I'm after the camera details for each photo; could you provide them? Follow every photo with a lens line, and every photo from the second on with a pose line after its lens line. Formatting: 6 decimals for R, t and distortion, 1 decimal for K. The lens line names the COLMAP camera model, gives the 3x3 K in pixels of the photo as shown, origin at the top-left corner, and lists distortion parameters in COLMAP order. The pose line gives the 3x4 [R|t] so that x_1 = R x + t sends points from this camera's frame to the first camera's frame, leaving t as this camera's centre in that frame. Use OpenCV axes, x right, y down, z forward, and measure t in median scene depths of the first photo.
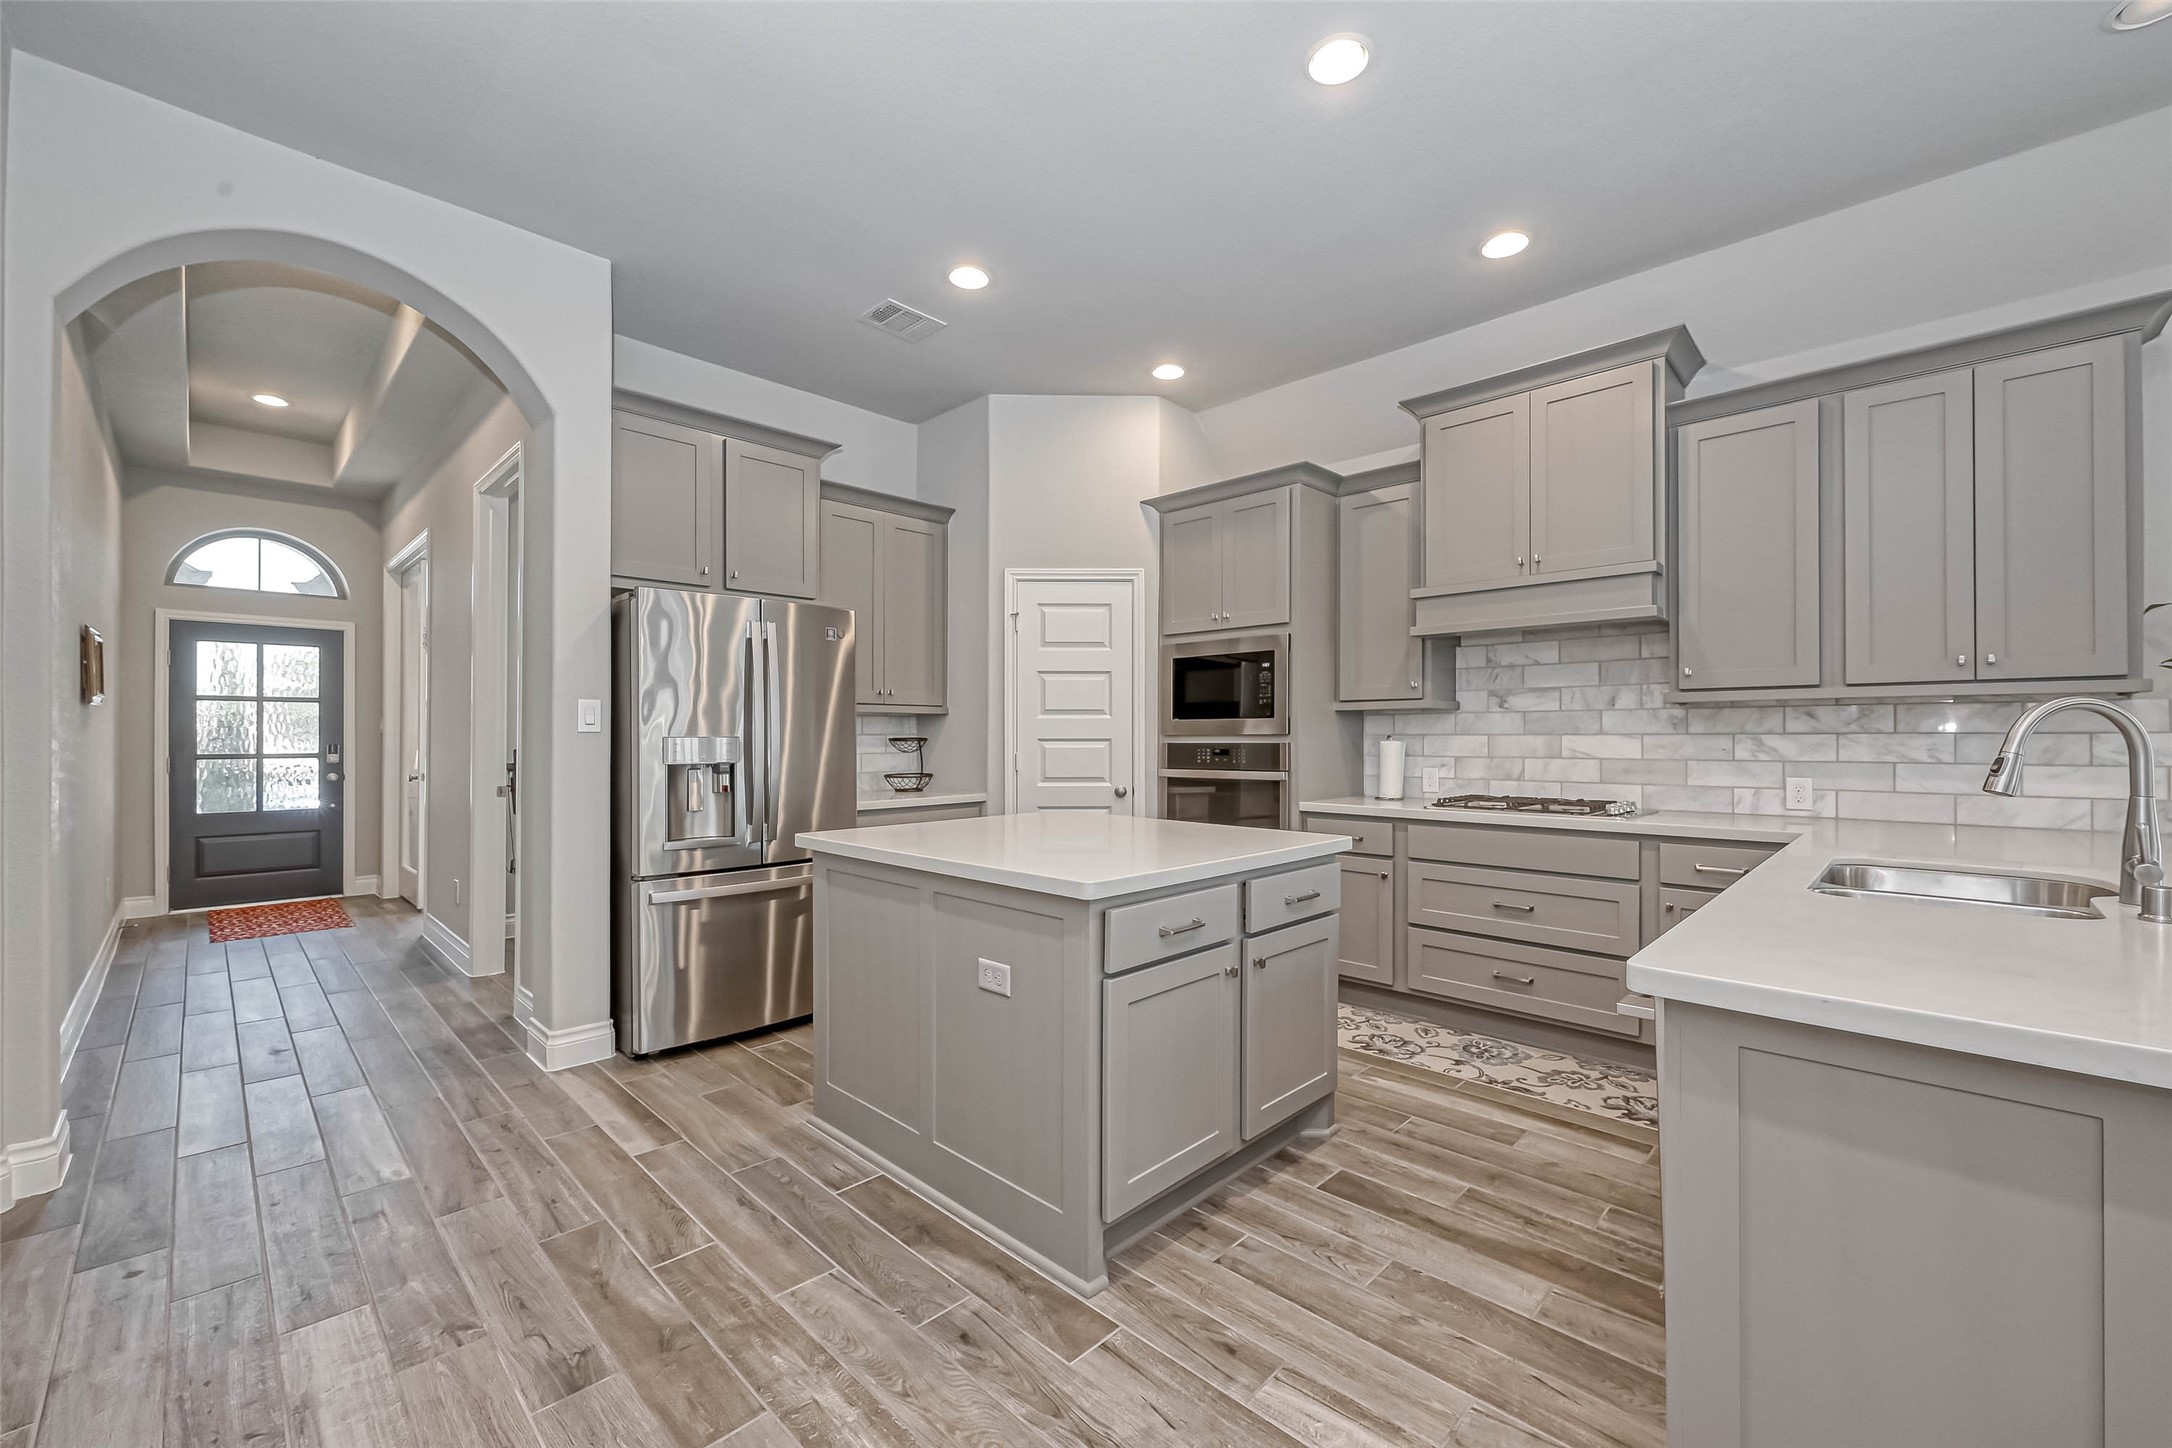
lens RADIAL K [[882.3, 0, 1081.1], [0, 882.3, 731.0], [0, 0, 1]] dist [0.000749, 0.000091]
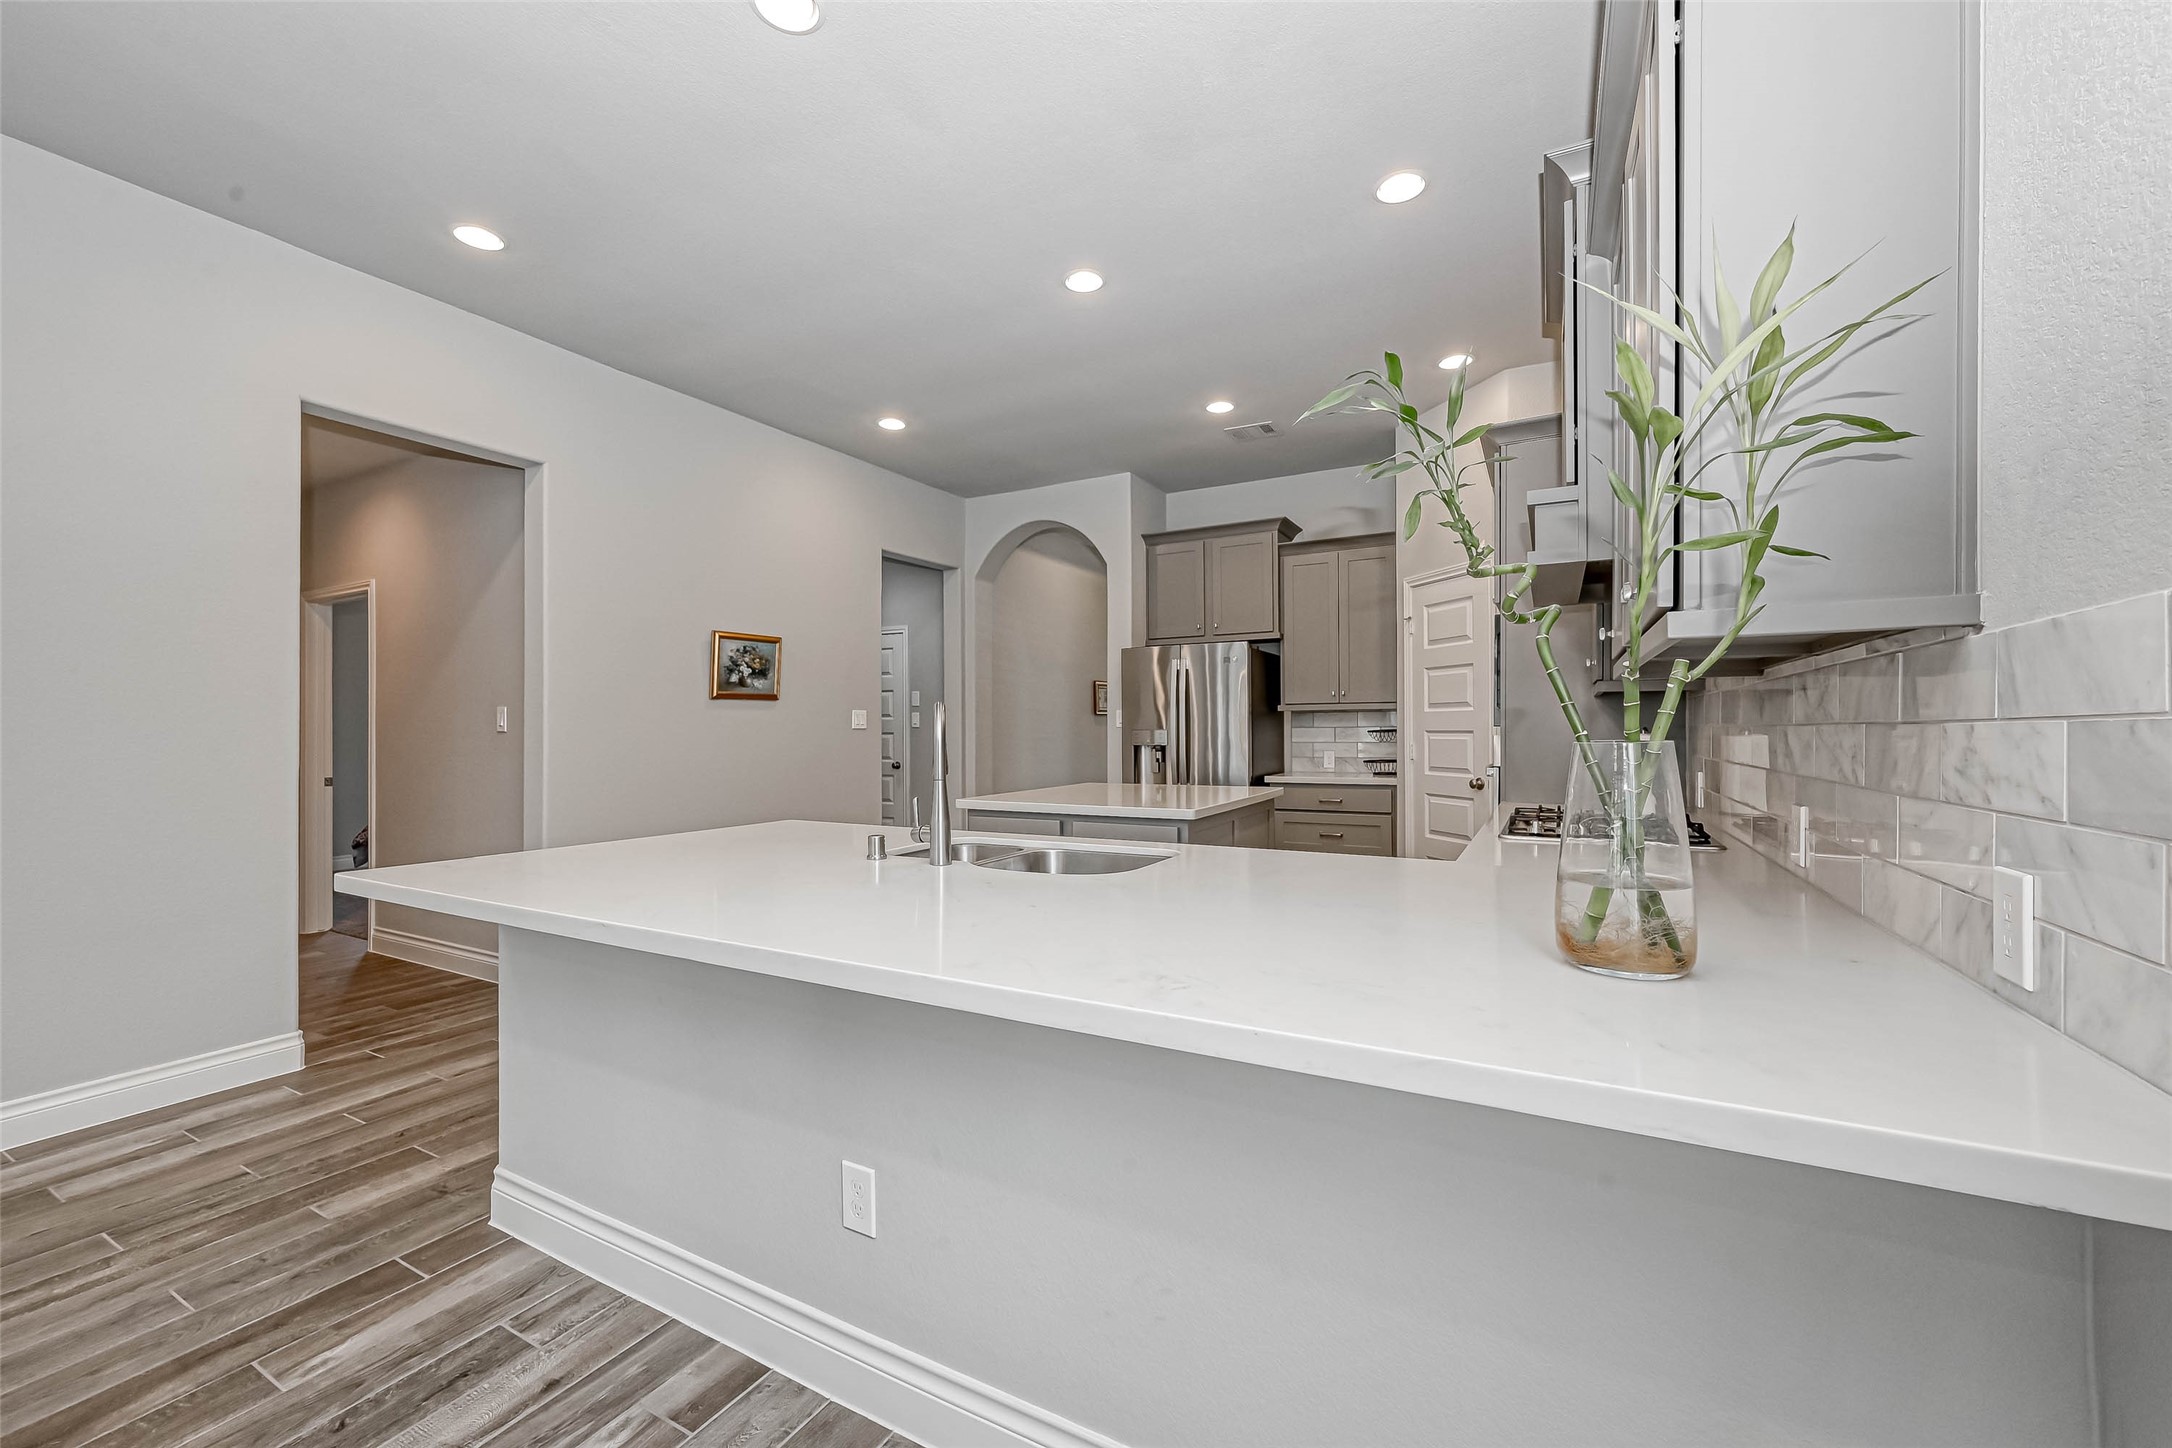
lens RADIAL K [[882.3, 0, 1091.8], [0, 882.3, 721.7], [0, 0, 1]] dist [0.000749, 0.000091]
pose [[0.281392, -0.008820, -0.959552, 1.190129], [0.009974, 0.999931, -0.006266, 0.001517], [0.959541, -0.007808, 0.281460, 0.399229]]
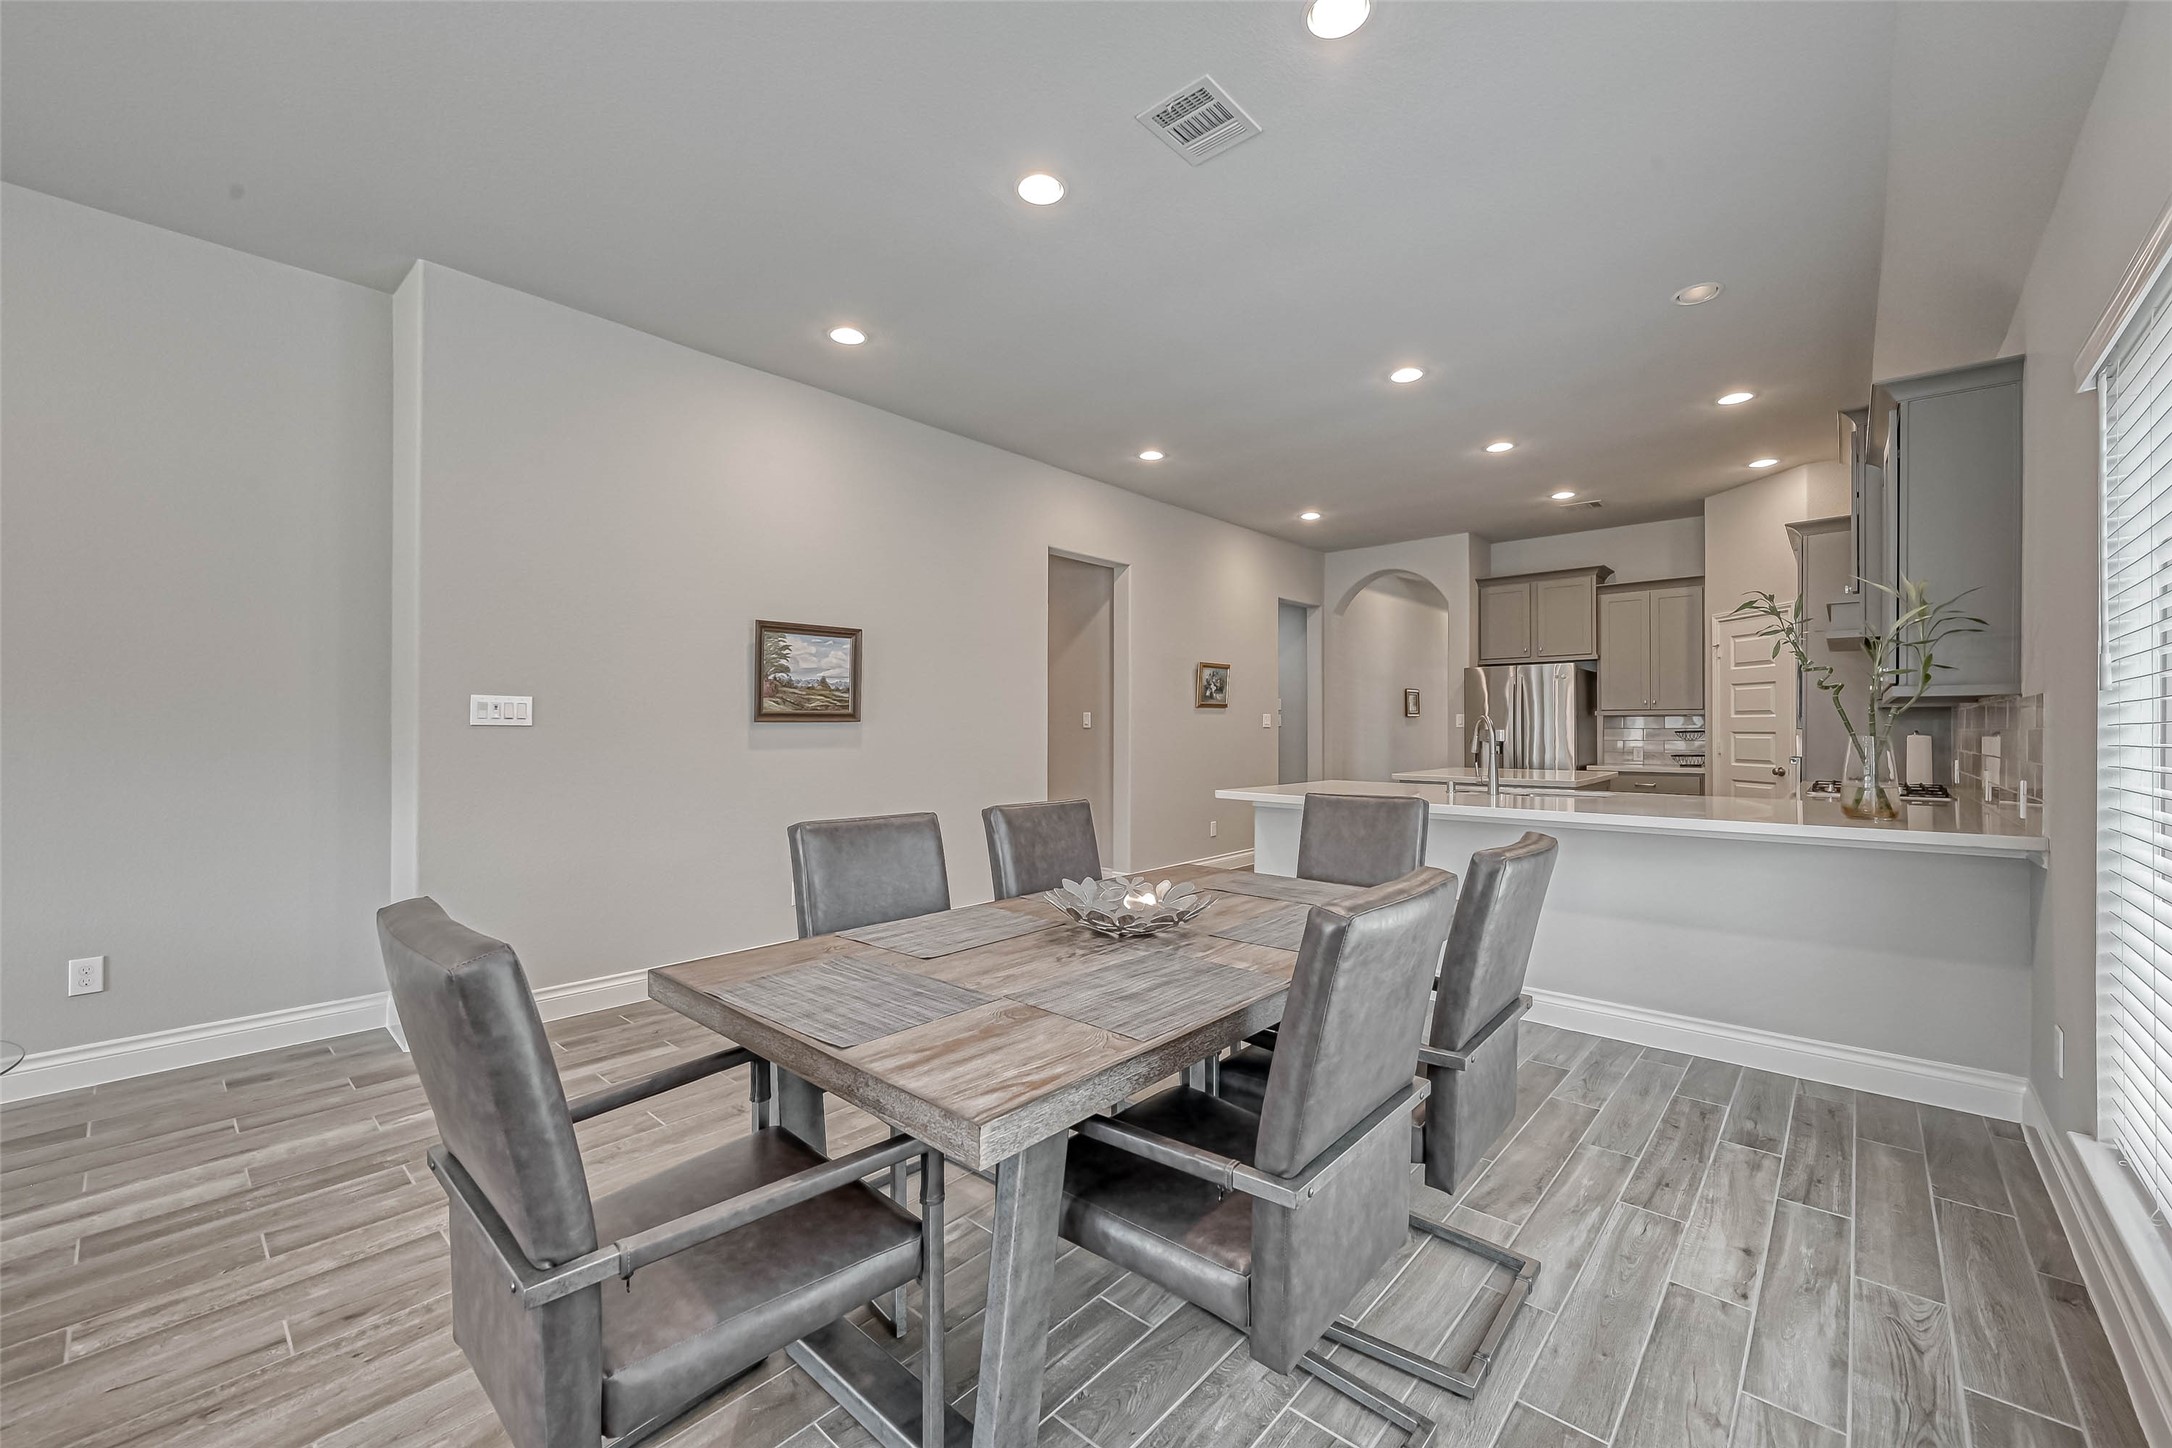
lens RADIAL K [[882.3, 0, 1074.4], [0, 882.3, 721.0], [0, 0, 1]] dist [0.000749, 0.000091]
pose [[0.042779, -0.007047, -0.999060, 1.801279], [0.003129, 0.999971, -0.006919, -0.001888], [0.999080, -0.002830, 0.042800, -0.172557]]
